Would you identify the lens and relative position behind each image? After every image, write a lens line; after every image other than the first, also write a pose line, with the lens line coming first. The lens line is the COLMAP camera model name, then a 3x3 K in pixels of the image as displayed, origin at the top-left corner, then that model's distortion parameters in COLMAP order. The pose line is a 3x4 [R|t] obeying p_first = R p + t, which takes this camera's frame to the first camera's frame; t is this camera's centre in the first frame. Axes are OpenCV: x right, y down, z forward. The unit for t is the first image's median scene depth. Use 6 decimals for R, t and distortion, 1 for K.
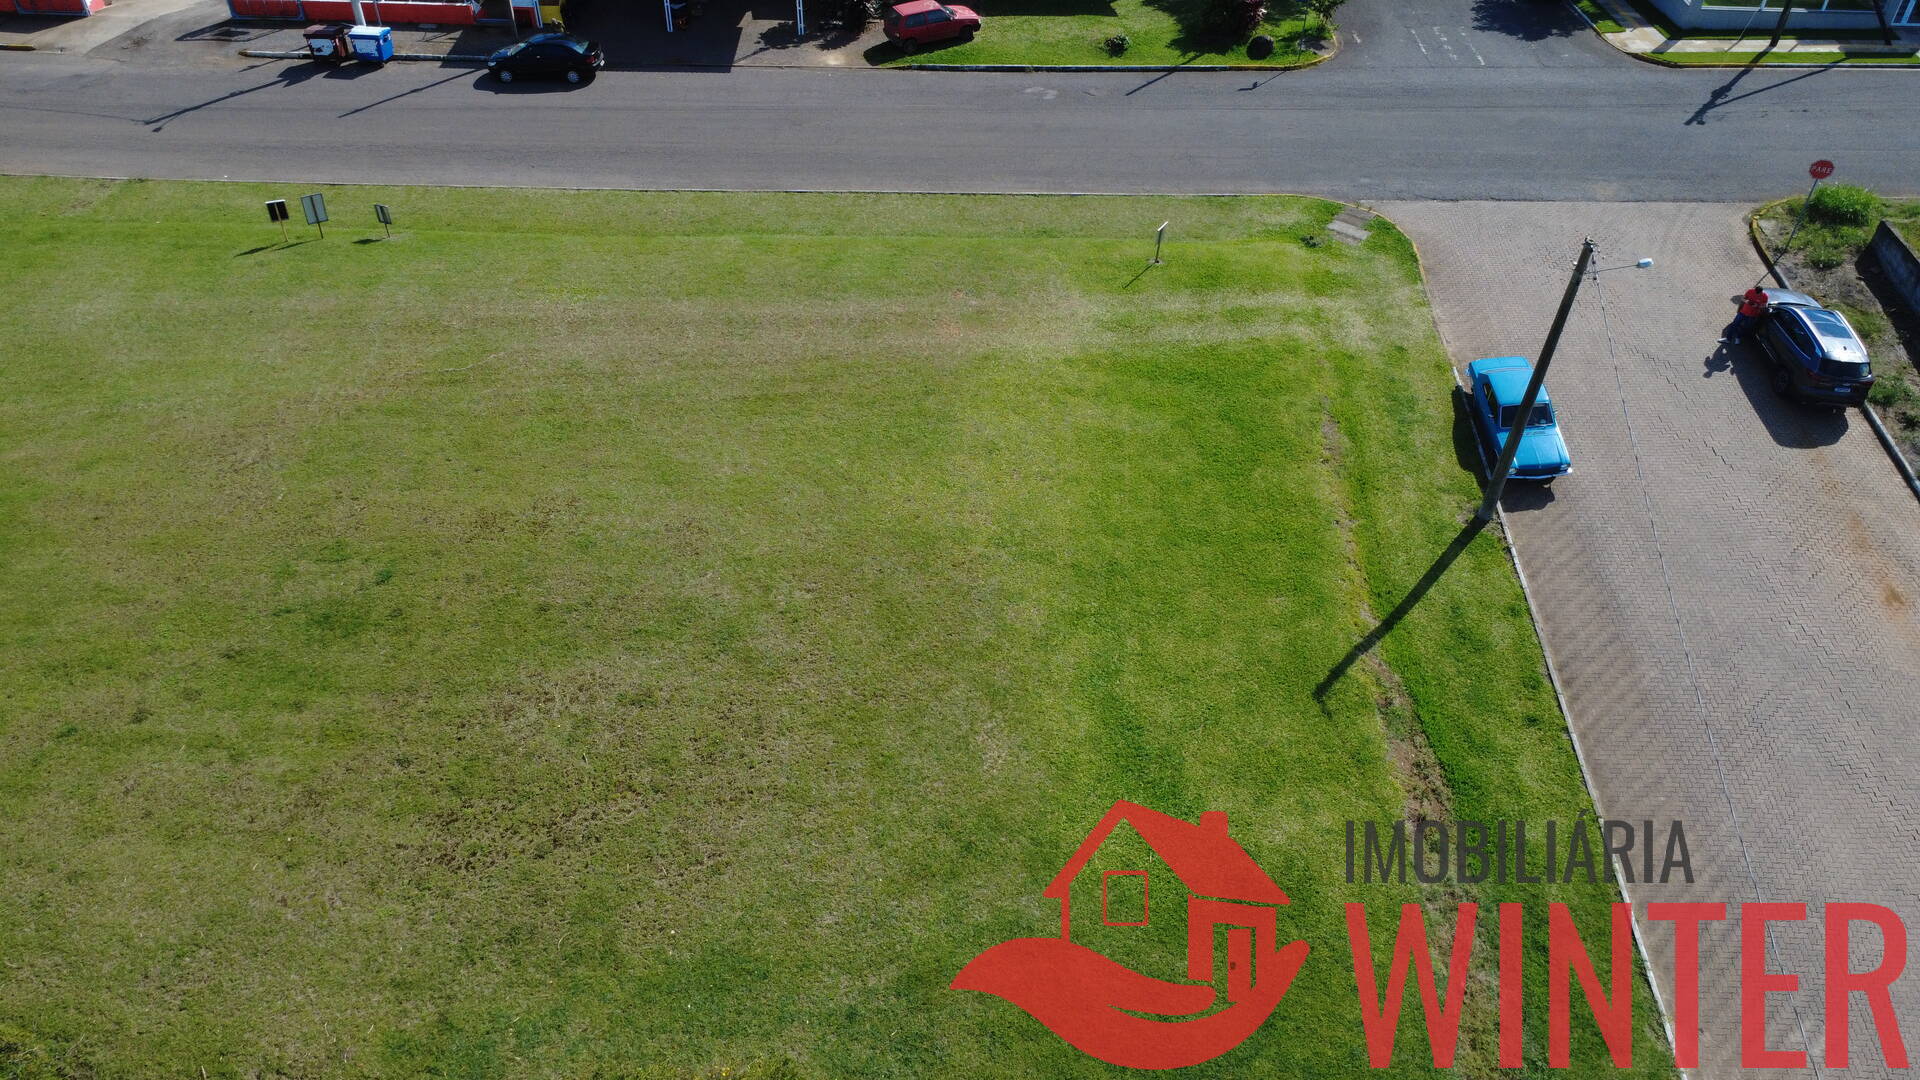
lens RADIAL K [[1438.2, 0, 954.4], [0, 1438.2, 538.7], [0, 0, 1]] dist [0.005845, -0.003281]
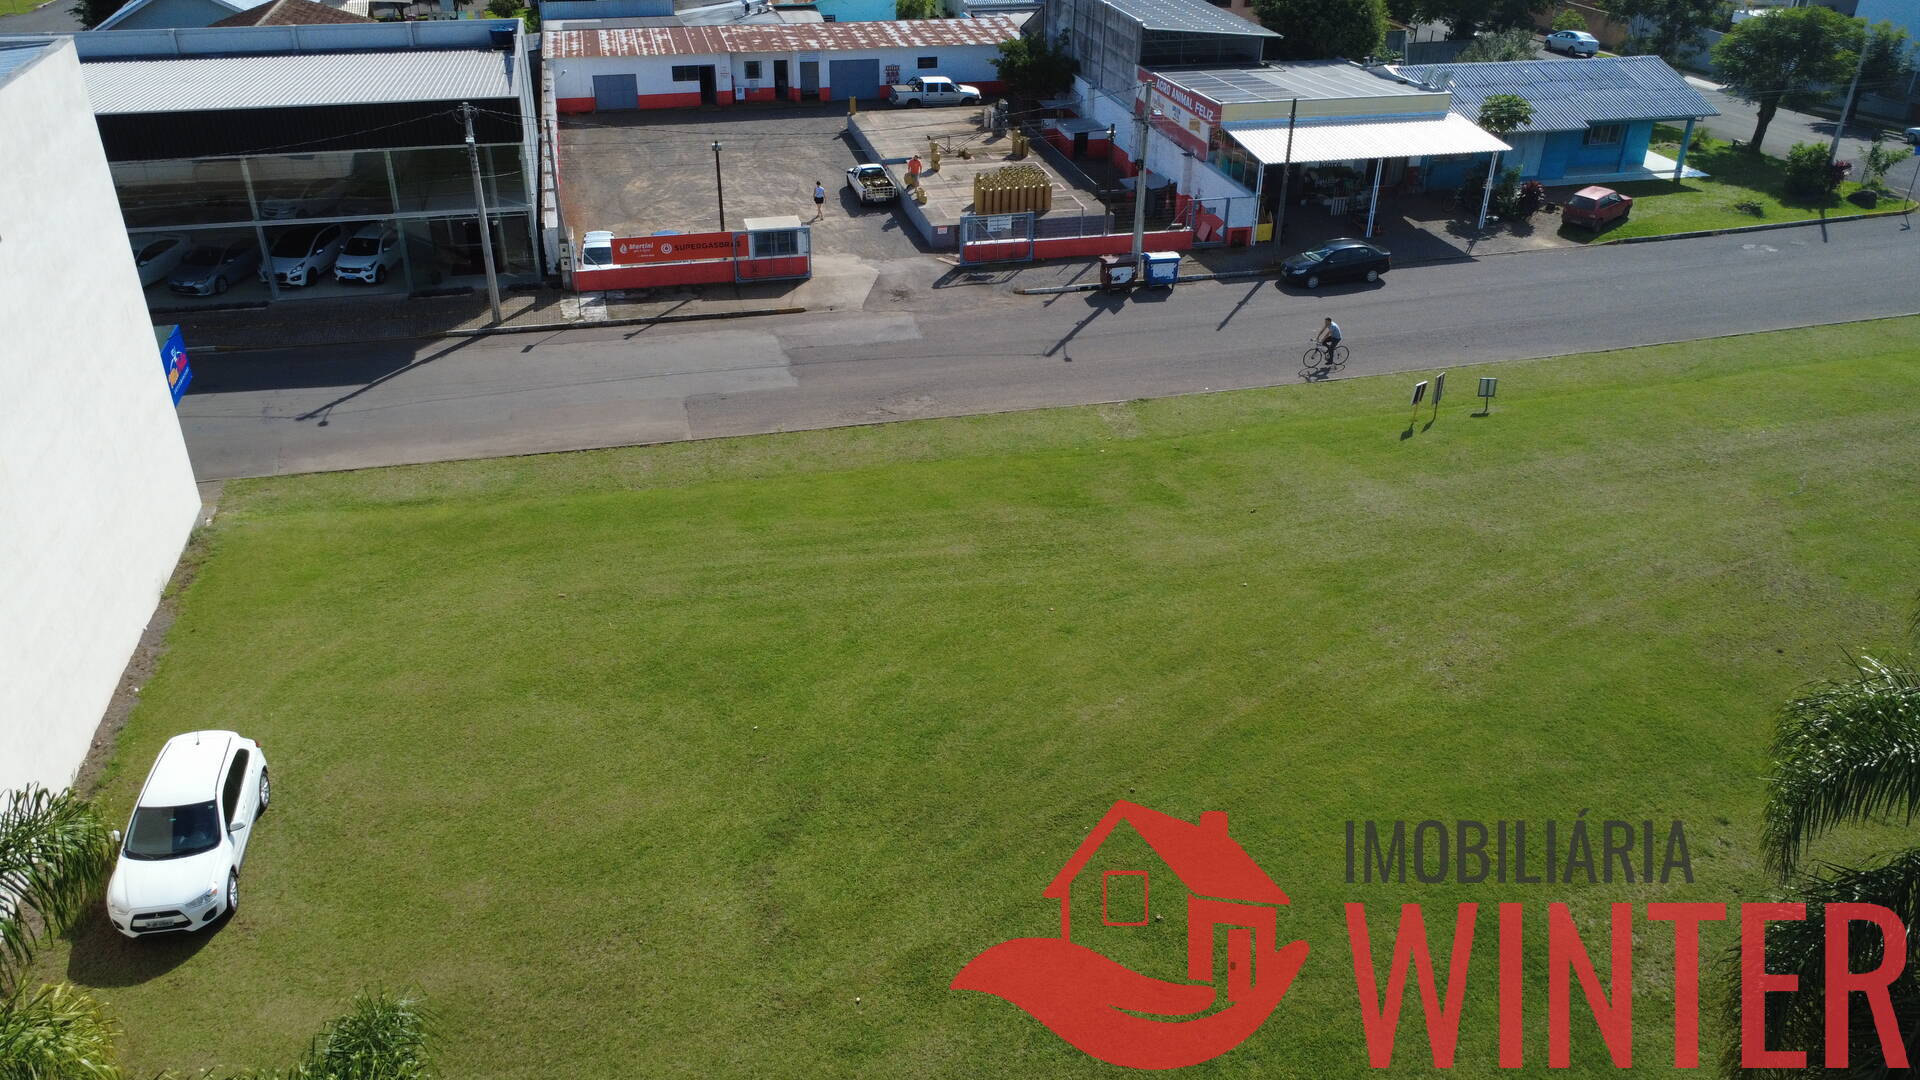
lens RADIAL K [[1438.2, 0, 950.6], [0, 1438.2, 530.9], [0, 0, 1]] dist [0.005845, -0.003281]
pose [[0.956443, -0.139052, 0.256674, -1.039197], [0.186918, 0.967095, -0.172595, -0.022596], [-0.224228, 0.213054, 0.950962, 0.138460]]
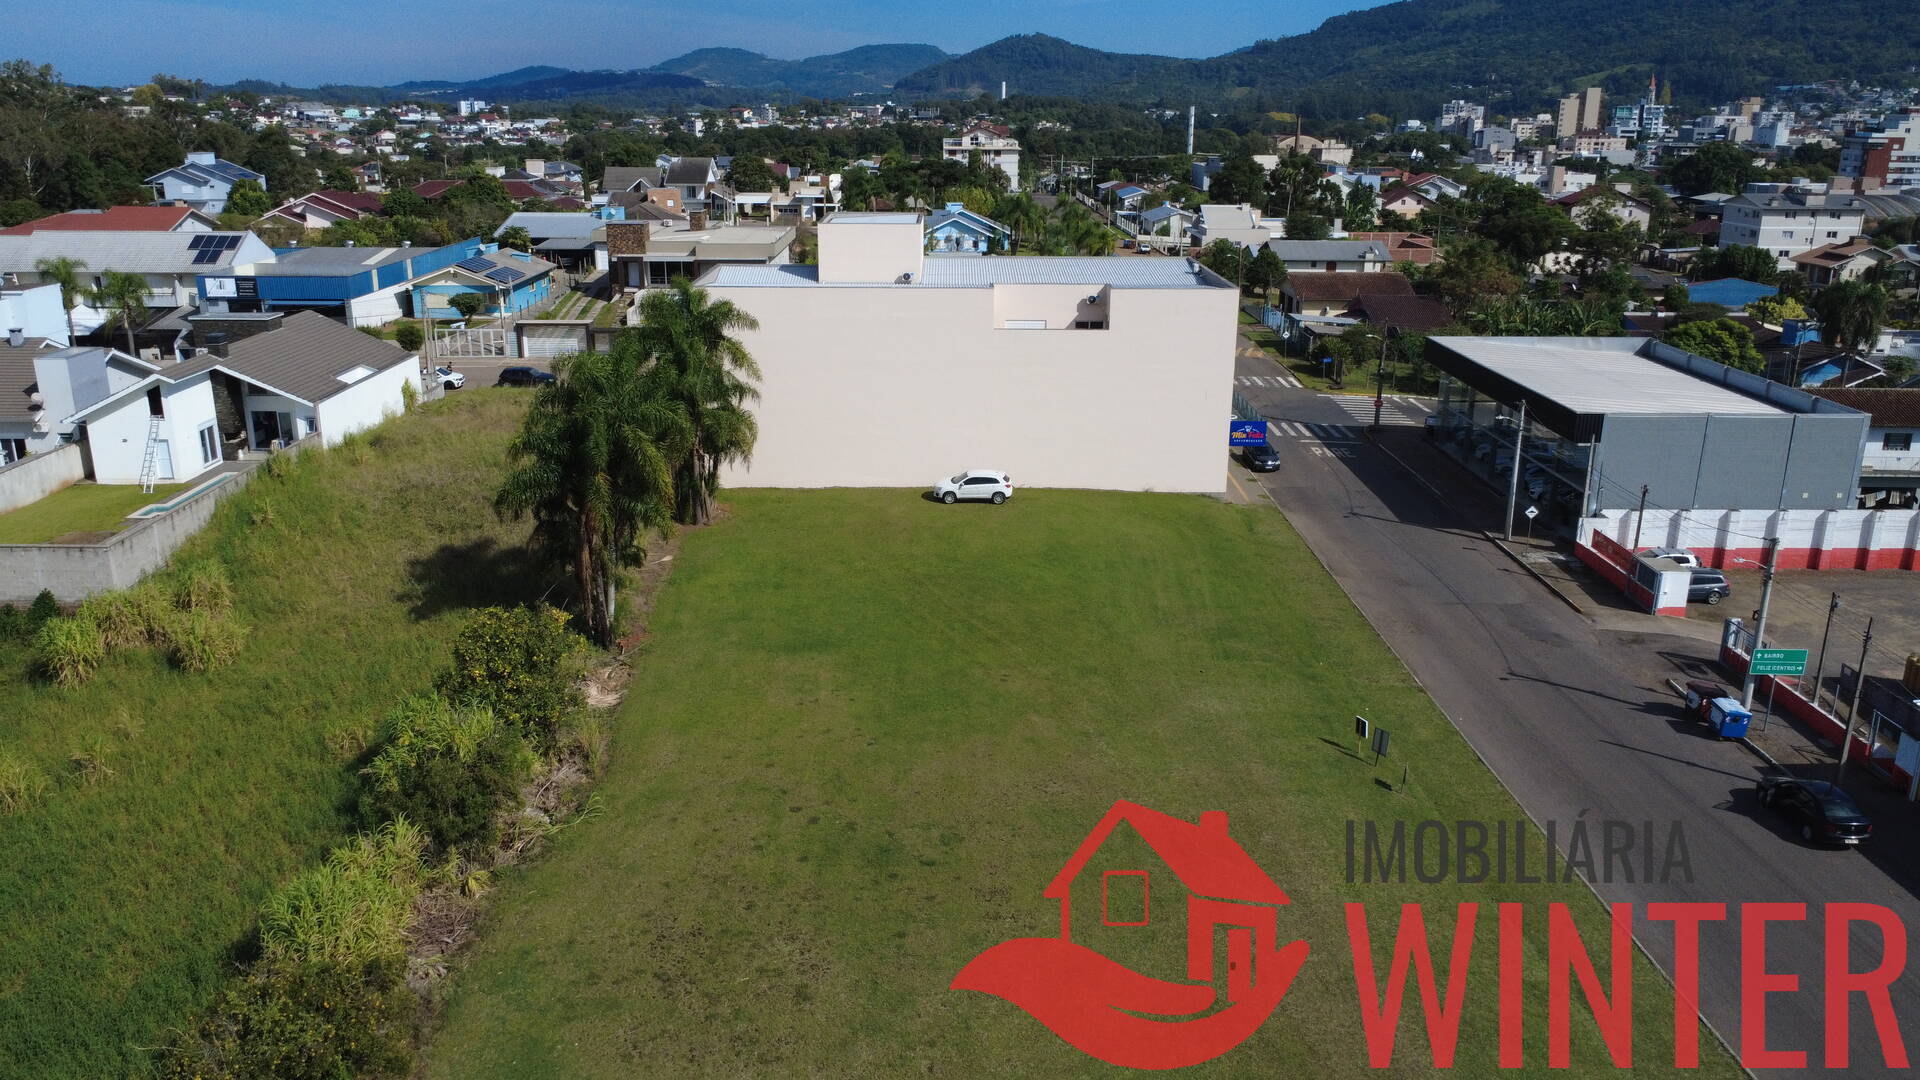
lens RADIAL K [[1438.2, 0, 952.1], [0, 1438.2, 533.3], [0, 0, 1]] dist [0.005845, -0.003281]
pose [[0.061873, 0.282661, -0.957222, 0.579874], [-0.659562, 0.731390, 0.173341, -0.322101], [0.749099, 0.620622, 0.231685, 0.375602]]
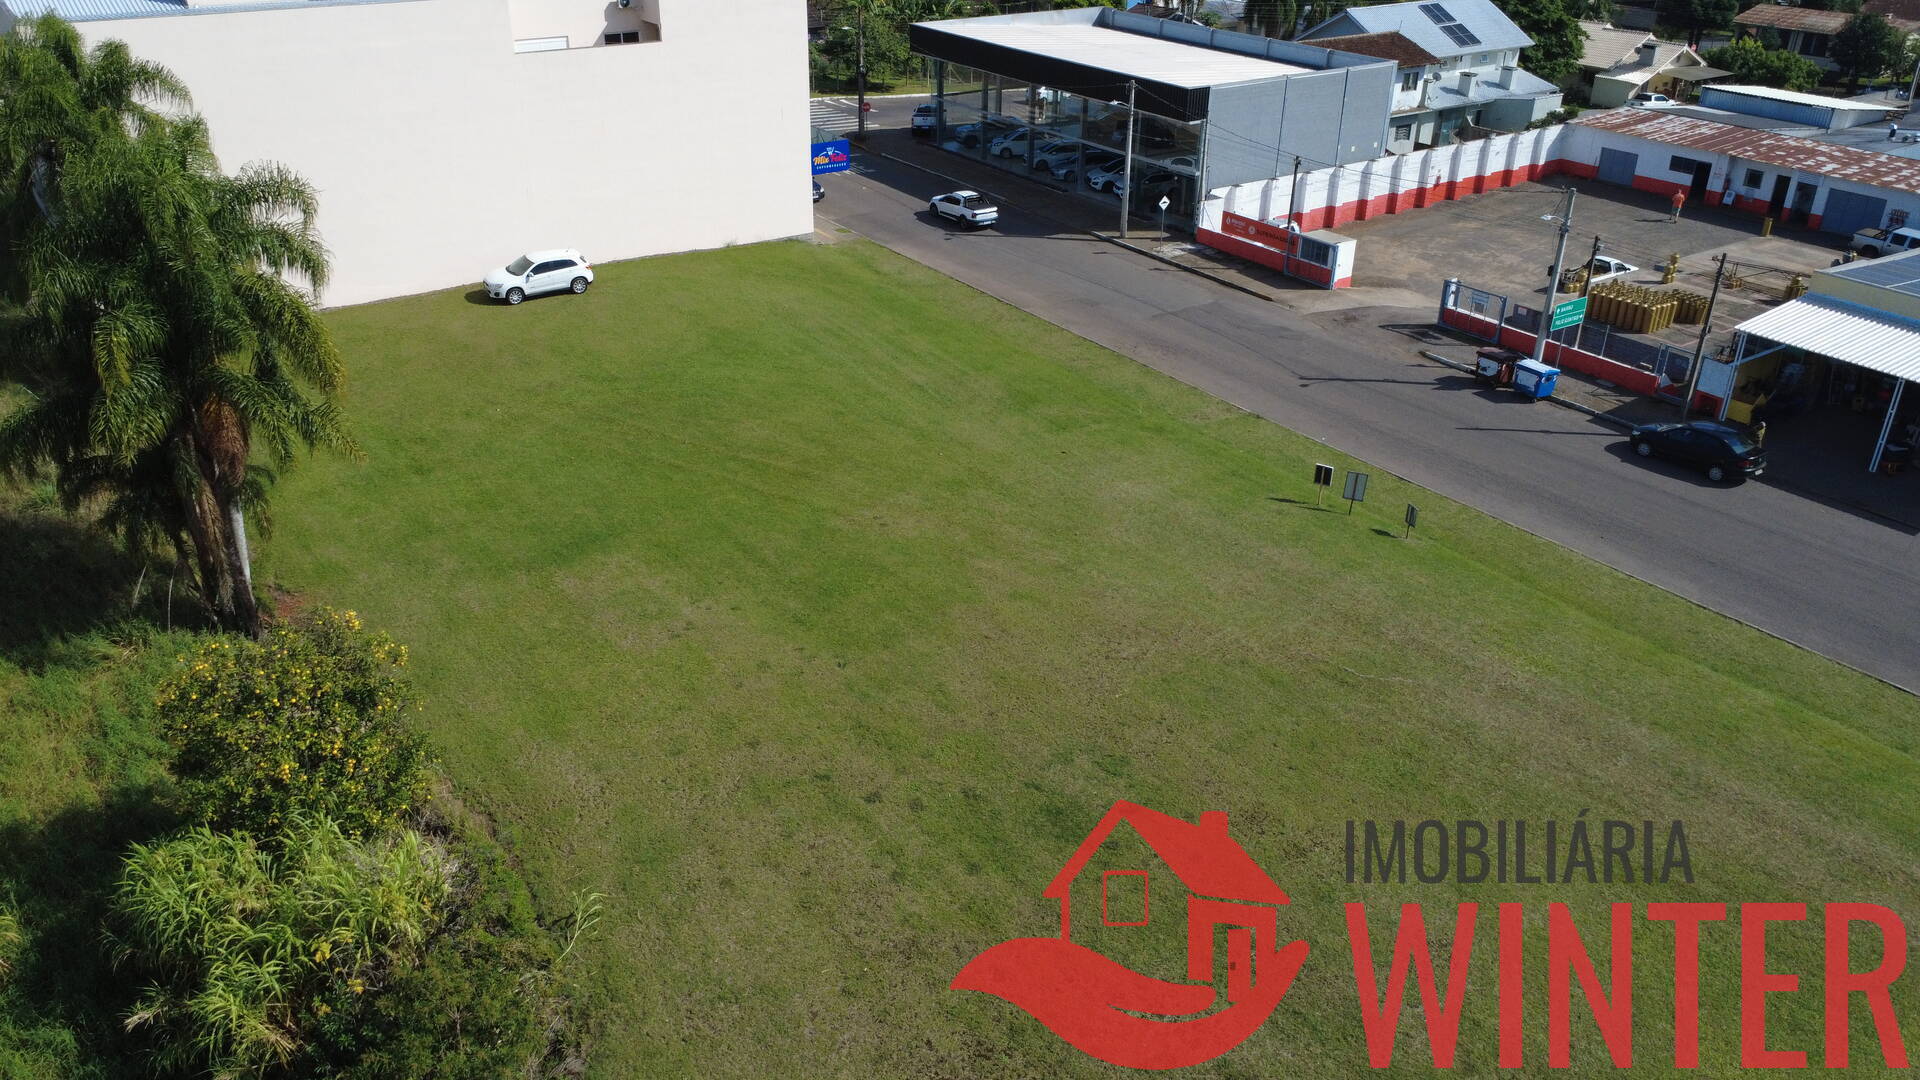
lens RADIAL K [[1438.2, 0, 953.7], [0, 1438.2, 536.2], [0, 0, 1]] dist [0.005845, -0.003281]
pose [[0.614862, 0.363295, -0.699973, 0.096922], [-0.522384, 0.852553, -0.016380, -0.036701], [0.590813, 0.375726, 0.713982, 0.132367]]
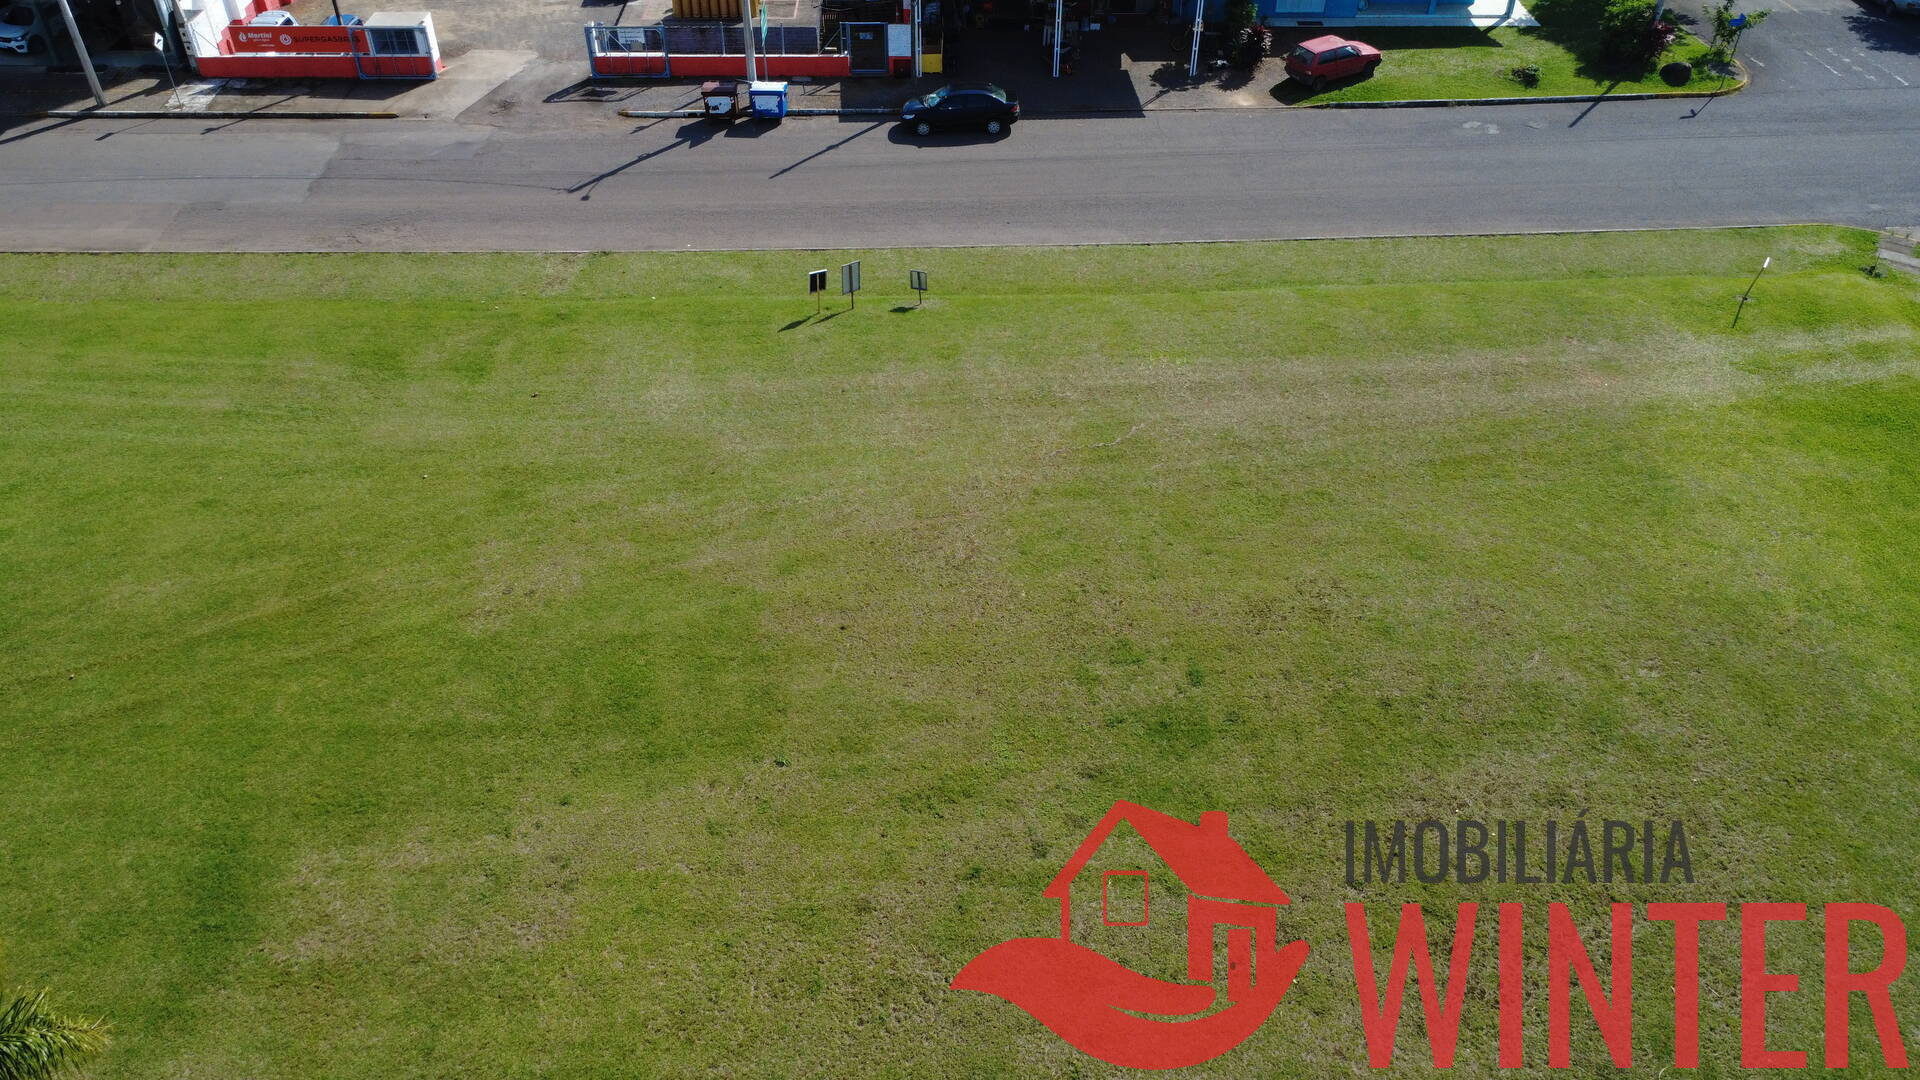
lens RADIAL K [[1438.2, 0, 953.6], [0, 1438.2, 532.6], [0, 0, 1]] dist [0.005845, -0.003281]
pose [[0.997508, -0.047355, 0.052308, -0.432654], [0.048434, 0.998635, -0.019562, -0.040507], [-0.051311, 0.022047, 0.998439, 0.059368]]
